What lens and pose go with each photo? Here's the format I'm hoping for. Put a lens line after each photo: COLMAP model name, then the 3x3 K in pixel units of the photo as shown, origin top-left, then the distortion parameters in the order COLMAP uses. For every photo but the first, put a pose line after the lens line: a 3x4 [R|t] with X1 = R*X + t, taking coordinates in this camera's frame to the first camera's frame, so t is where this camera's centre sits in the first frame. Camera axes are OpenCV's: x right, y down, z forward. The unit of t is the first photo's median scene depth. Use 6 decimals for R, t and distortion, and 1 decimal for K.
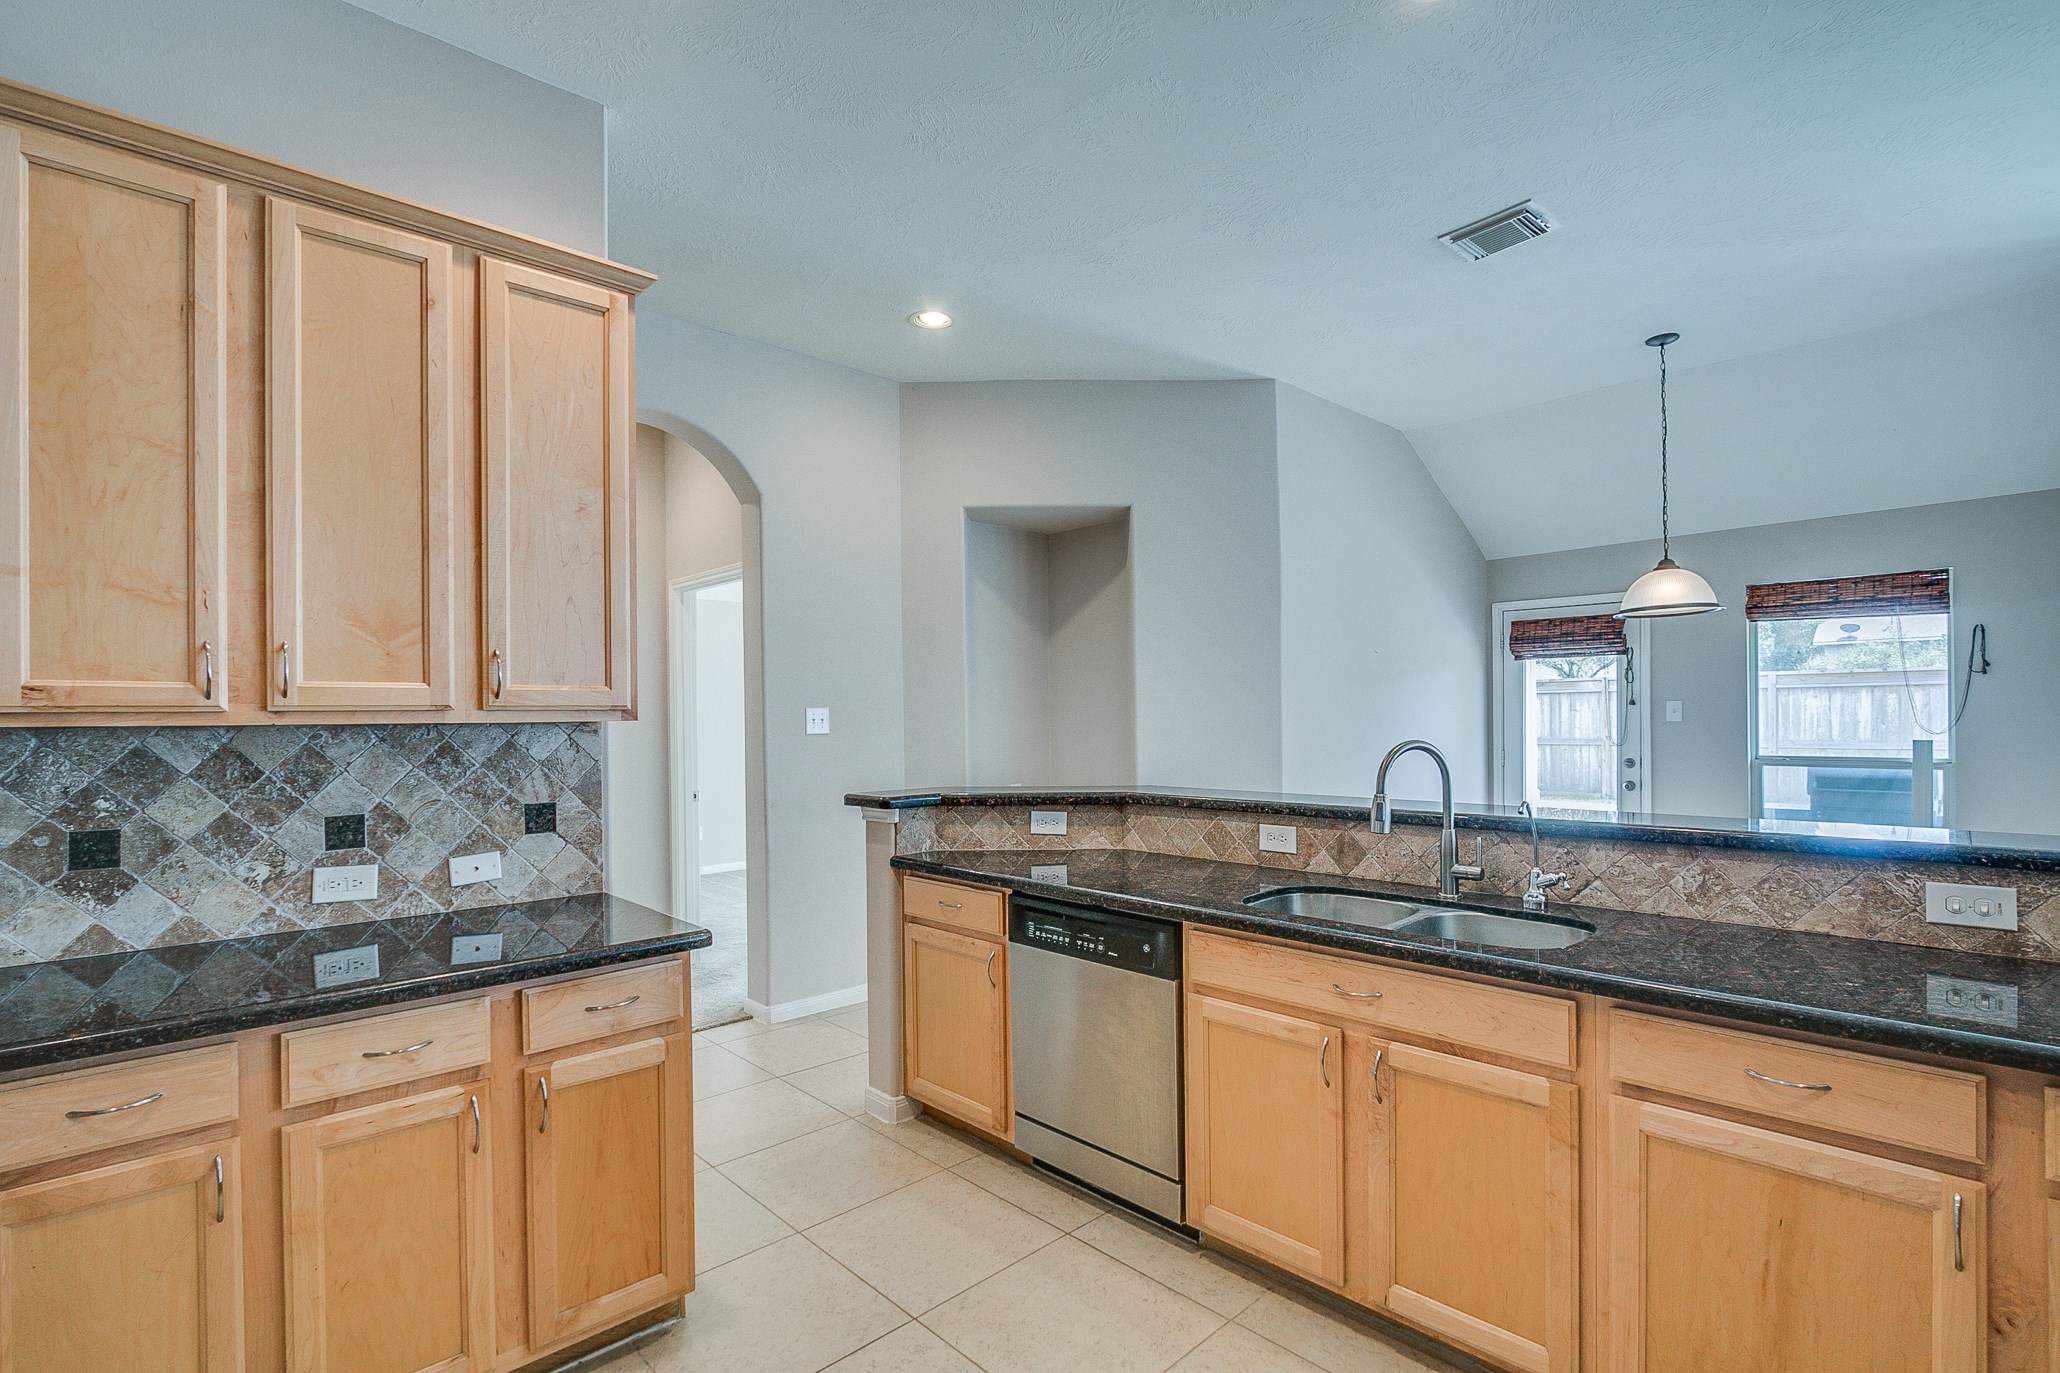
lens RADIAL K [[949.2, 0, 1009.3], [0, 949.2, 718.2], [0, 0, 1]] dist [-0.016458, 0.000853]
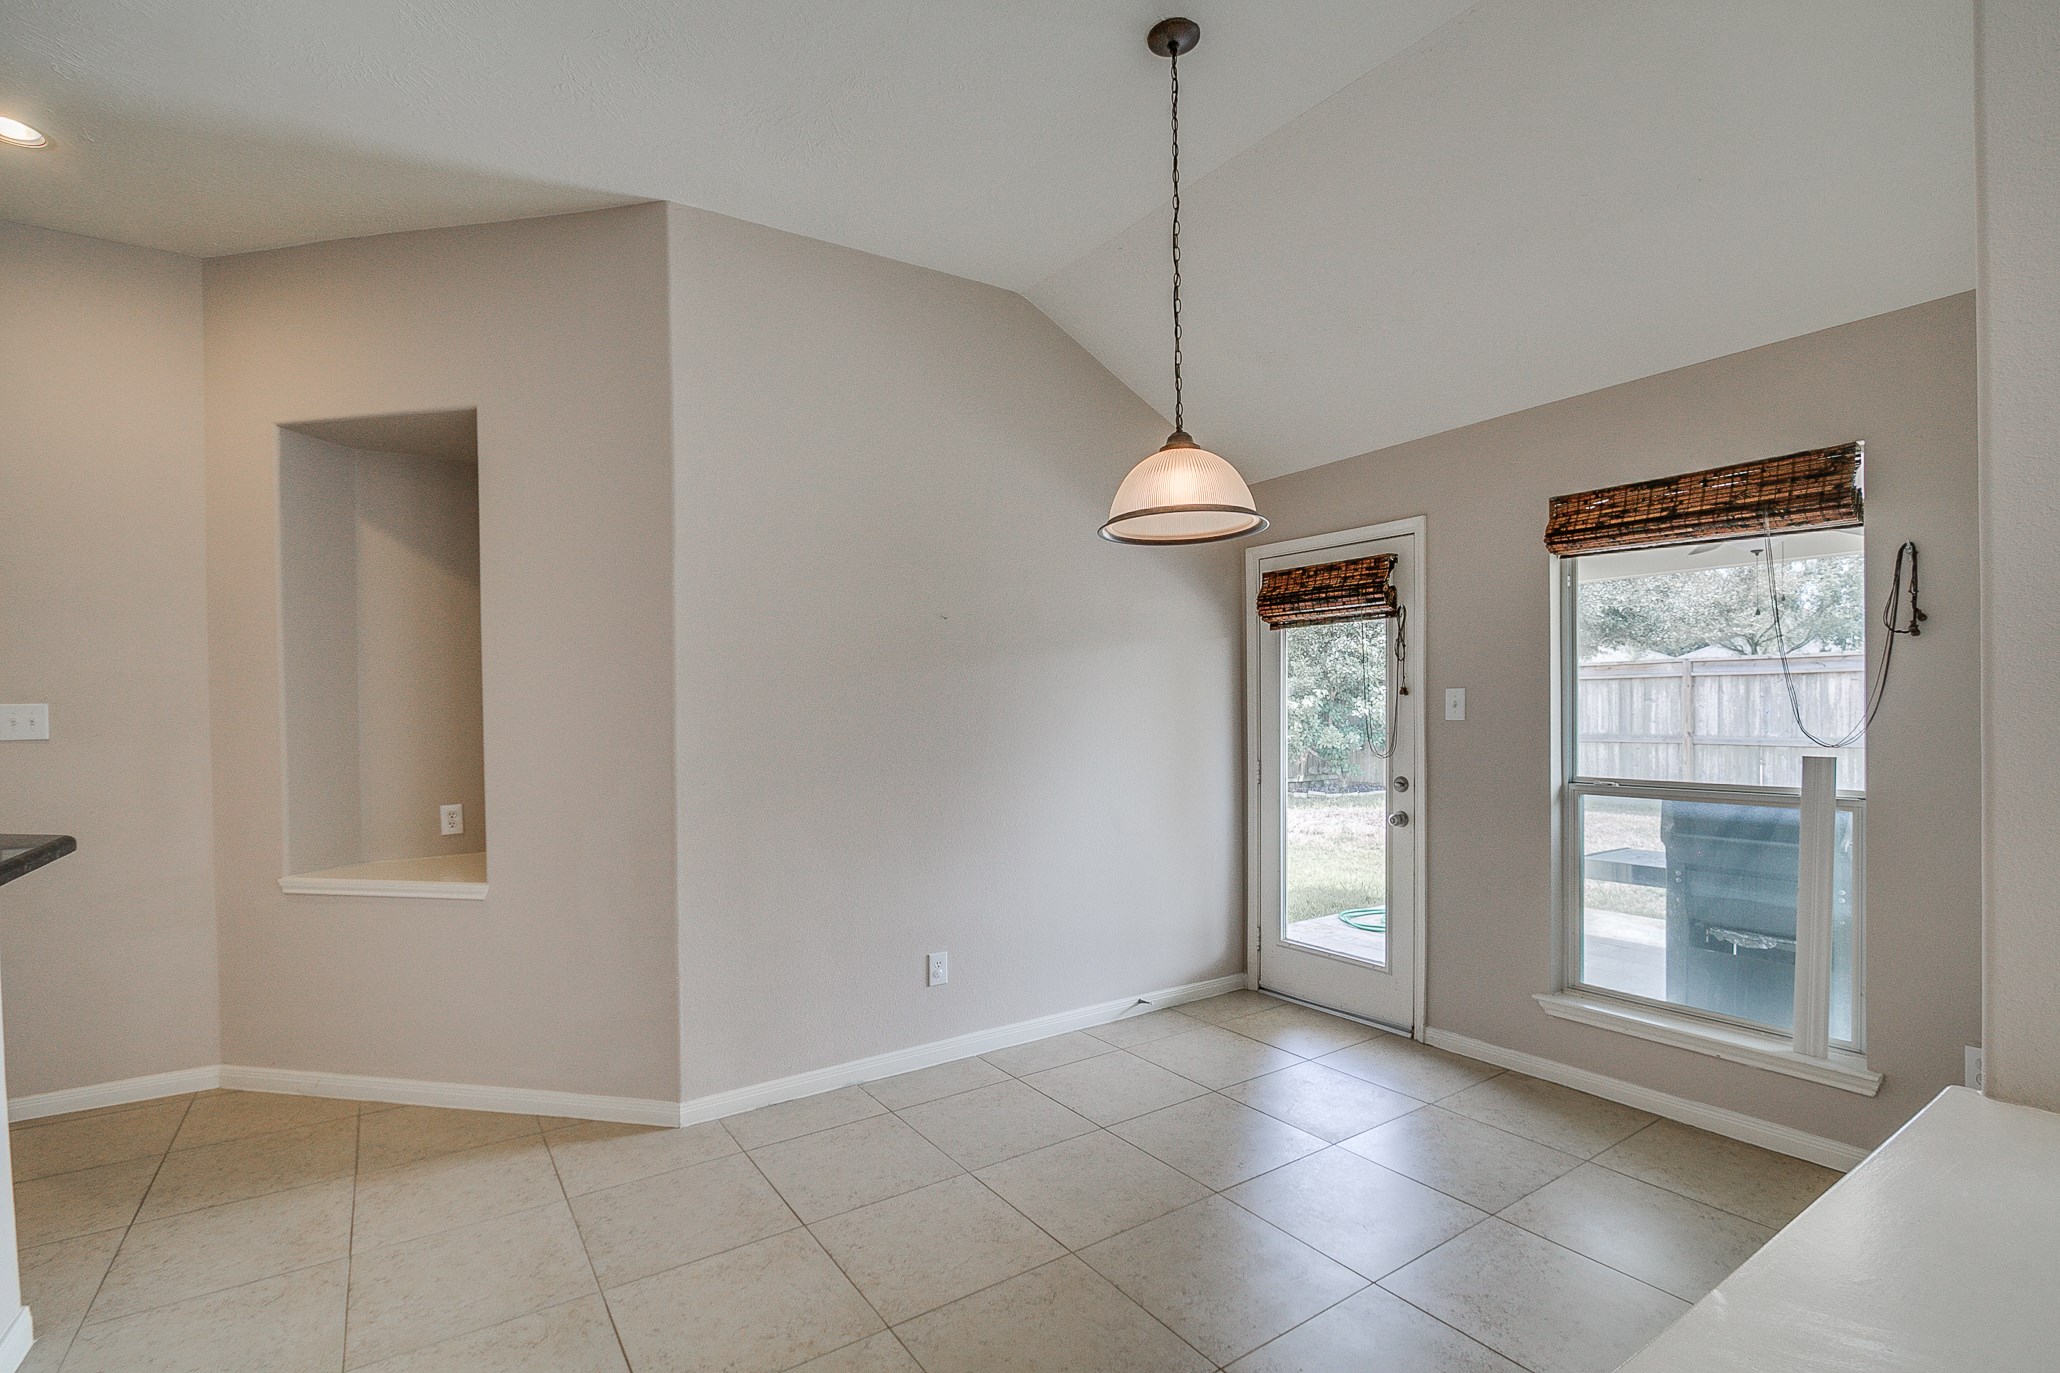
lens RADIAL K [[949.2, 0, 1009.3], [0, 949.2, 718.2], [0, 0, 1]] dist [-0.016458, 0.000853]
pose [[0.987025, 0.000490, -0.160564, 0.618263], [0.001256, 0.999941, 0.010770, -0.006550], [0.160560, -0.010831, 0.986967, 0.389040]]
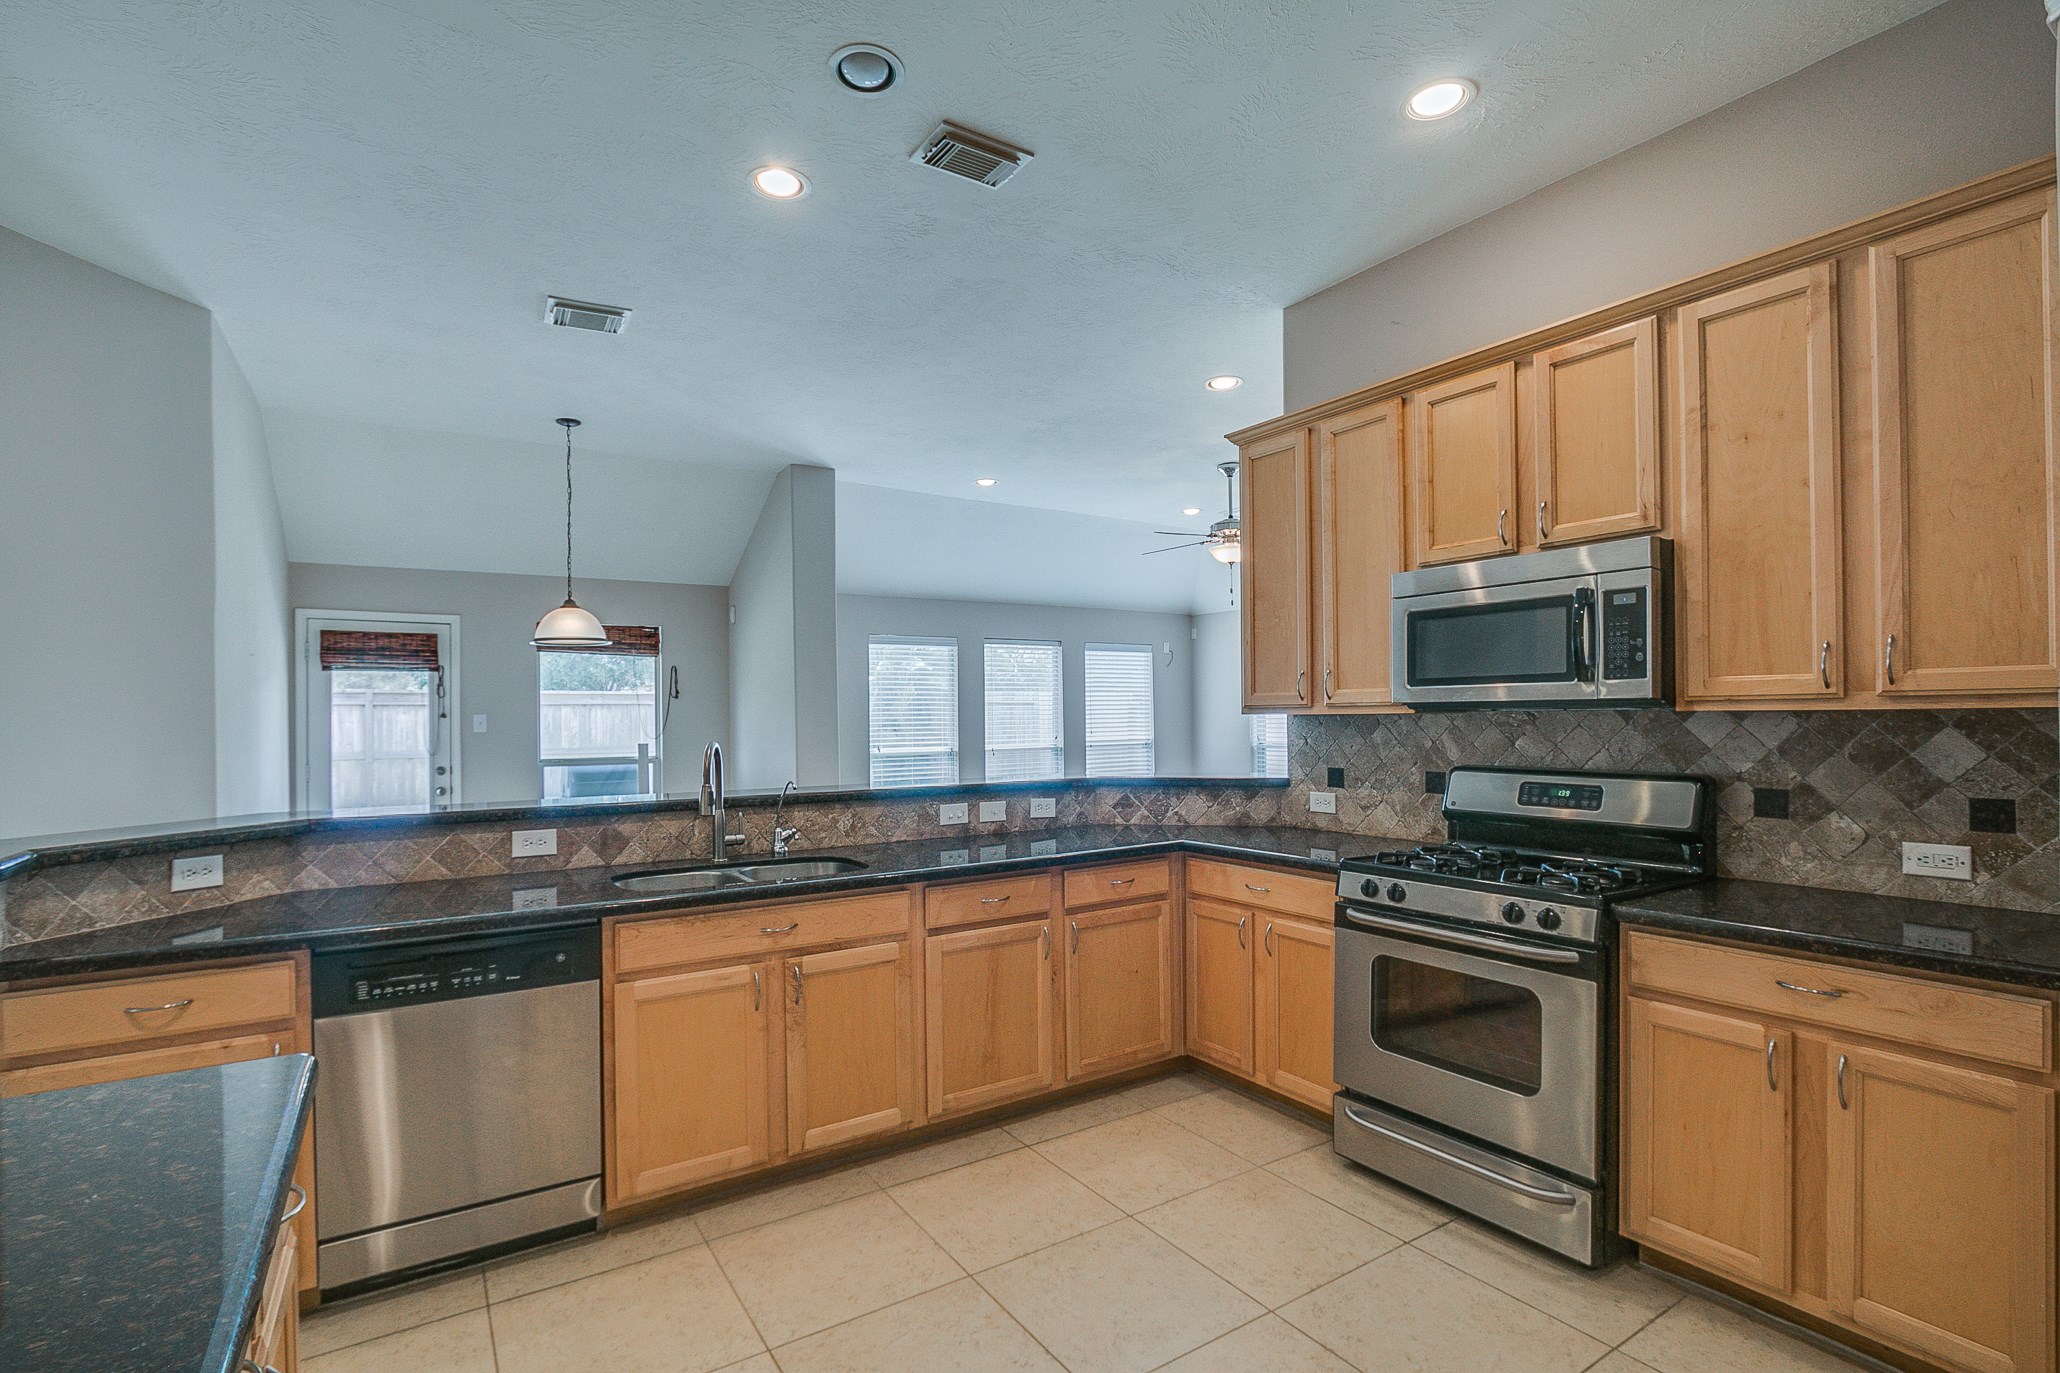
lens RADIAL K [[949.2, 0, 1009.3], [0, 949.2, 718.2], [0, 0, 1]] dist [-0.016458, 0.000853]
pose [[0.181919, 0.008369, 0.983278, -0.377222], [0.008835, 0.999910, -0.010145, 0.004231], [-0.983274, 0.010533, 0.181829, 0.185292]]
